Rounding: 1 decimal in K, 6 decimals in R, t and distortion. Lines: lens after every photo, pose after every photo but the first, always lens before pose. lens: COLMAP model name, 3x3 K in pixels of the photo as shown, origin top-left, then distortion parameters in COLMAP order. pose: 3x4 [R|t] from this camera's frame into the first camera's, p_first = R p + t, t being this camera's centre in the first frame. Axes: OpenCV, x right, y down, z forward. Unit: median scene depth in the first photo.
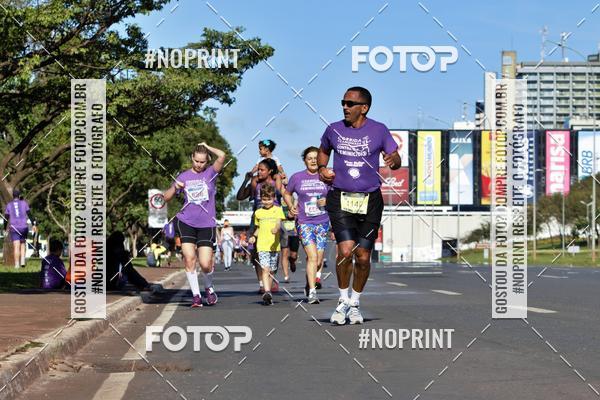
lens RADIAL K [[3861.5, 0, 298.8], [0, 3861.5, 199.4], [0, 0, 1]] dist [0.830946, 14.059351]
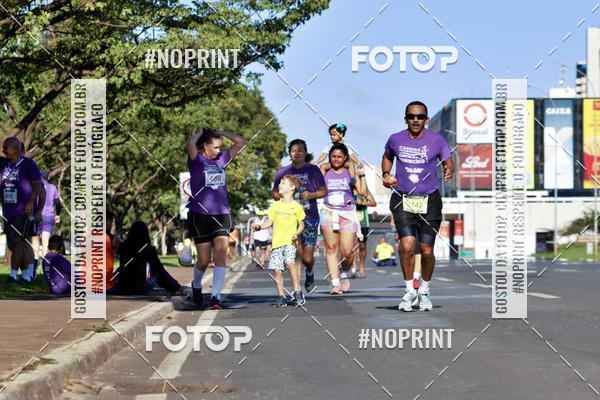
lens RADIAL K [[2886.2, 0, 331.9], [0, 2886.2, 192.5], [0, 0, 1]] dist [0.477600, 7.589345]
pose [[0.999972, -0.005923, -0.004573, -0.003578], [0.005900, 0.999970, -0.004972, 0.004905], [0.004603, 0.004945, 0.999977, 0.381835]]
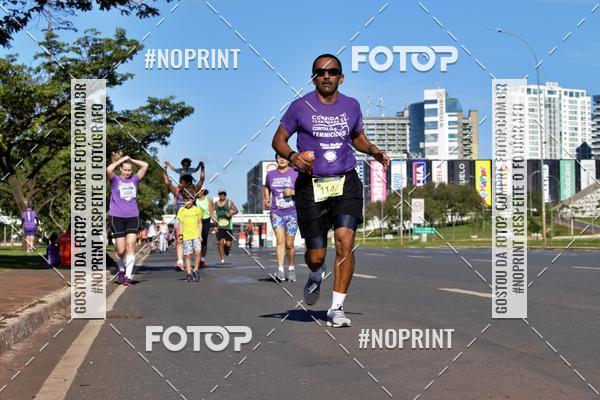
lens RADIAL K [[2527.2, 0, 299.4], [0, 2527.2, 201.0], [0, 0, 1]] dist [-0.206053, -3.847761]
pose [[0.999341, -0.010342, 0.034790, -0.000112], [0.010428, 0.999943, -0.002292, 0.000466], [-0.034764, 0.002653, 0.999392, -0.011022]]
